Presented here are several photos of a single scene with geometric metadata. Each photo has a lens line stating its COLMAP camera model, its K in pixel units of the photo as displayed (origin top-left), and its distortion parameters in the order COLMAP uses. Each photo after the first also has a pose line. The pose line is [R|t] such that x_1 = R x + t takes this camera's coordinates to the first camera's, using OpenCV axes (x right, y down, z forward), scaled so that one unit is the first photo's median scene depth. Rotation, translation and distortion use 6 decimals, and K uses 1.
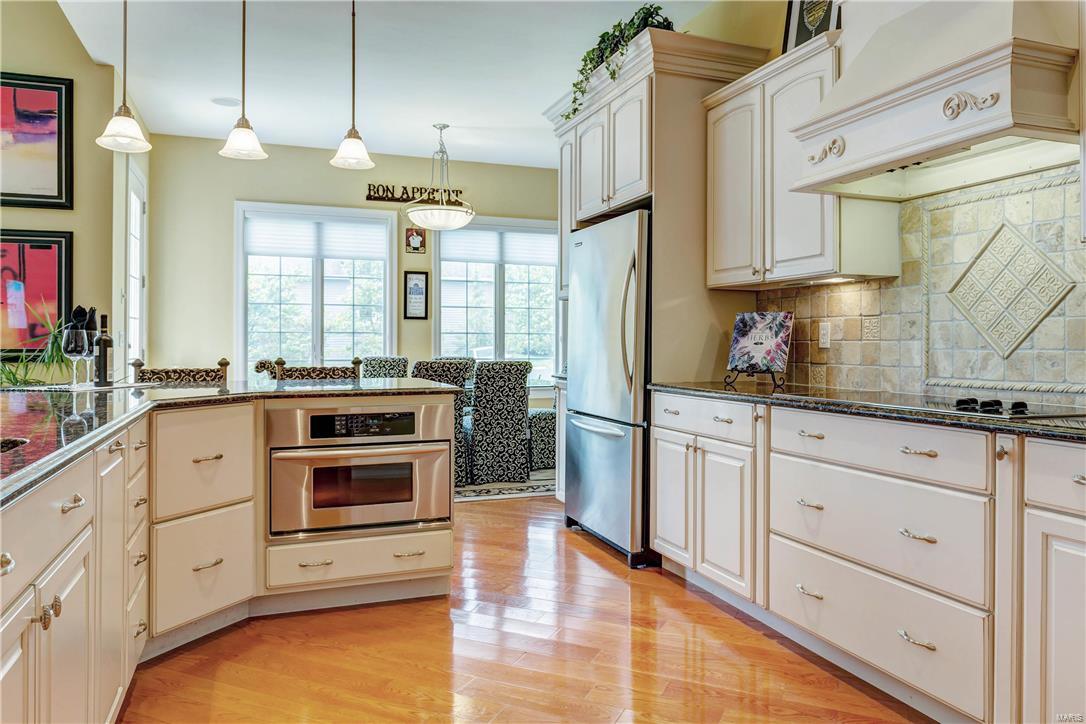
lens RADIAL K [[750.1, 0, 546.3], [0, 750.1, 340.3], [0, 0, 1]] dist [-0.007256, -0.000535]
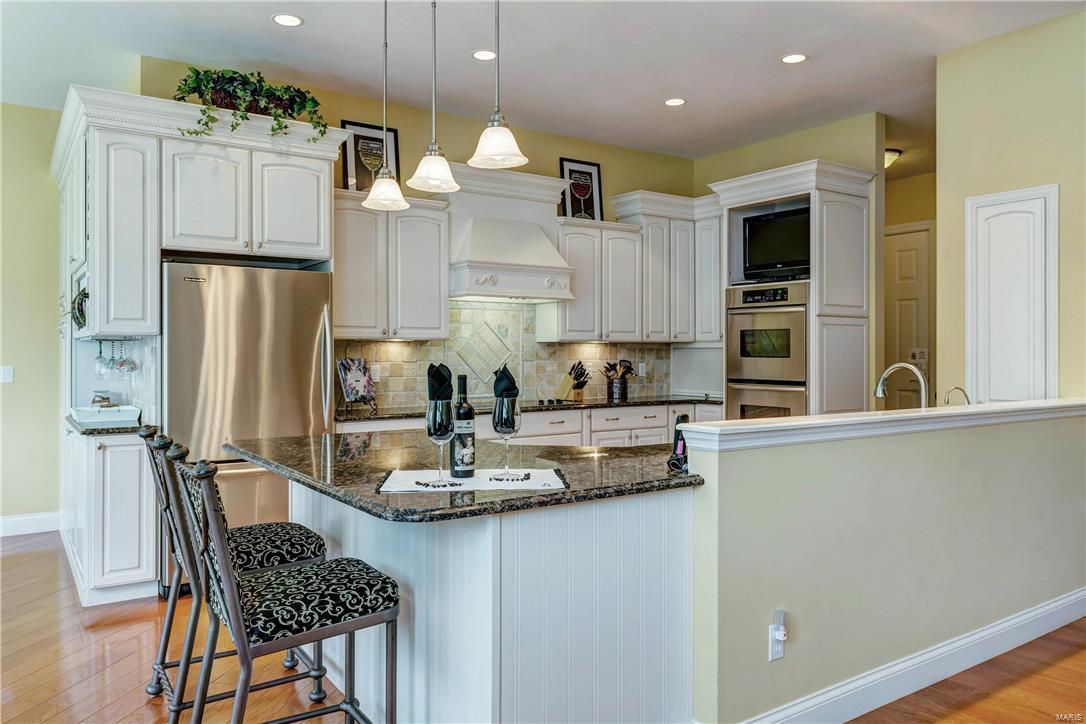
lens RADIAL K [[783.8, 0, 546.6], [0, 783.8, 351.8], [0, 0, 1]] dist [0.003591, 0.000017]
pose [[-0.245387, -0.002814, 0.969421, -1.239905], [-0.003010, 0.999993, 0.002141, -0.054994], [-0.969421, -0.002393, -0.245394, 1.031086]]
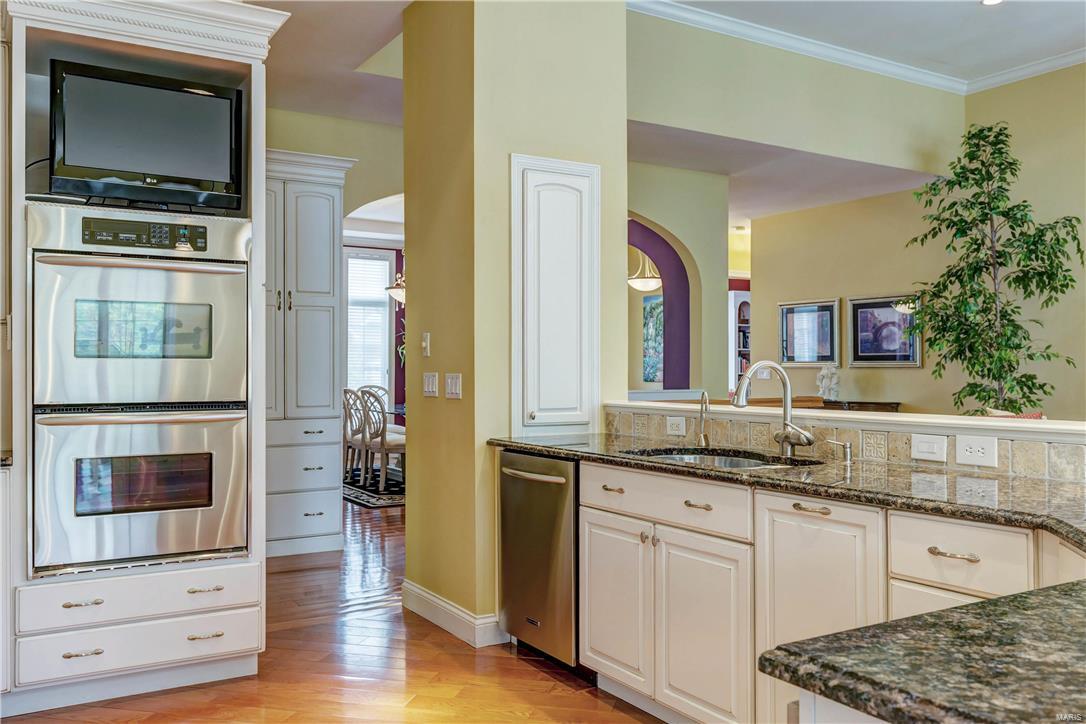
lens RADIAL K [[895.8, 0, 543.4], [0, 895.8, 364.1], [0, 0, 1]] dist [-0.004726, -0.005637]
pose [[-0.983274, -0.002577, -0.182116, 0.014362], [-0.001613, 0.999984, -0.005444, -0.029707], [0.182127, -0.005059, -0.983262, 1.185374]]
